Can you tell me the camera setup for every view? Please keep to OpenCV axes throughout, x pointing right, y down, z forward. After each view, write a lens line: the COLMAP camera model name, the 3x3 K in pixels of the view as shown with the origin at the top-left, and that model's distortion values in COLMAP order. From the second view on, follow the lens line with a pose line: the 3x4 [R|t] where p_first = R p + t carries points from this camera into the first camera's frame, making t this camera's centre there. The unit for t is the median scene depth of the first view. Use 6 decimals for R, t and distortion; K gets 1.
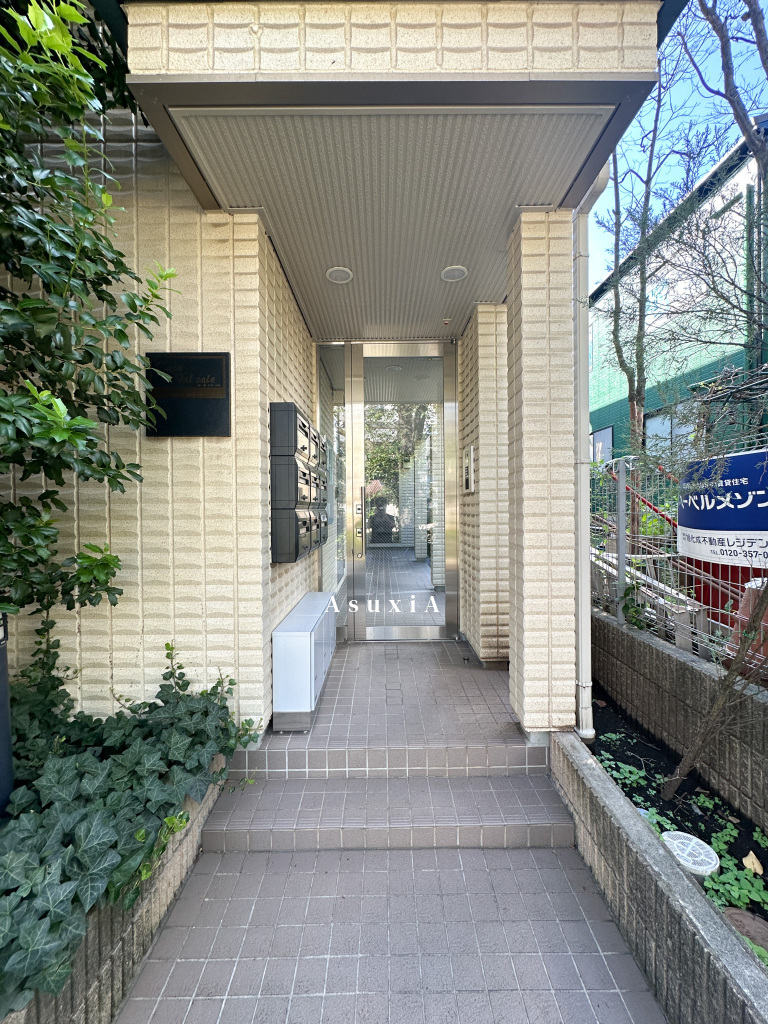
lens RADIAL K [[405.3, 0, 384.0], [0, 405.3, 512.0], [0, 0, 1]] dist [-0.002240, -0.000096]
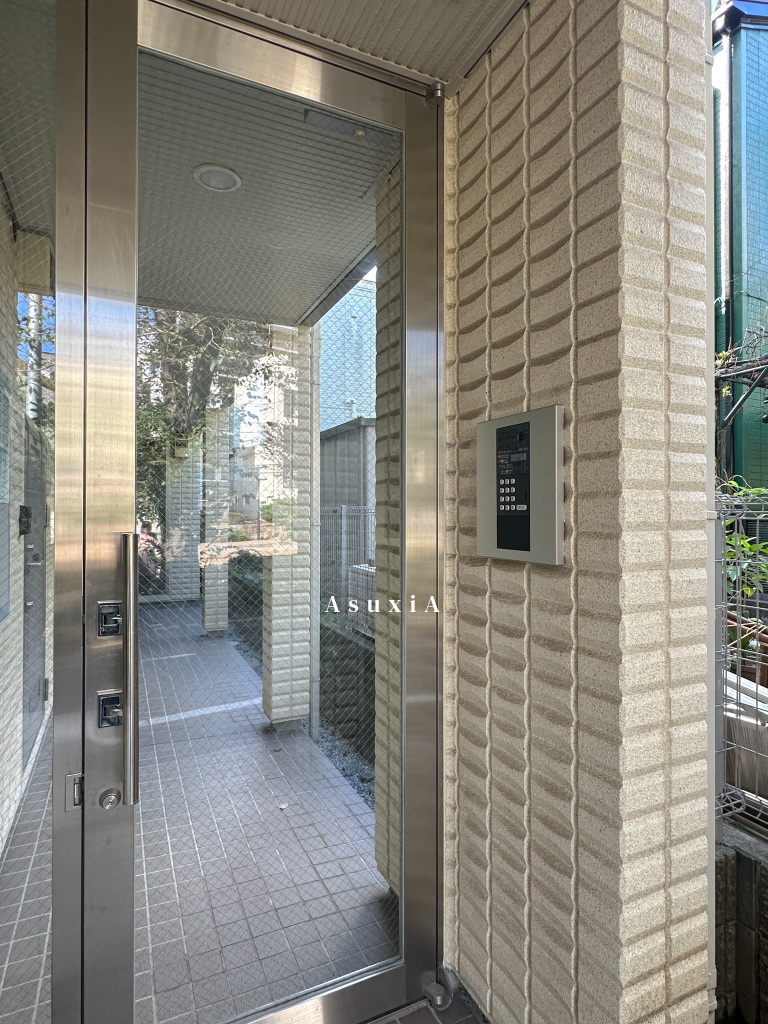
lens RADIAL K [[566.5, 0, 384.0], [0, 566.5, 512.0], [0, 0, 1]] dist [-0.003853, 0.000045]
pose [[0.905769, 0.018379, 0.423374, -0.033885], [-0.010582, 0.999728, -0.020759, -0.038344], [-0.423640, 0.014323, 0.905717, 0.340953]]
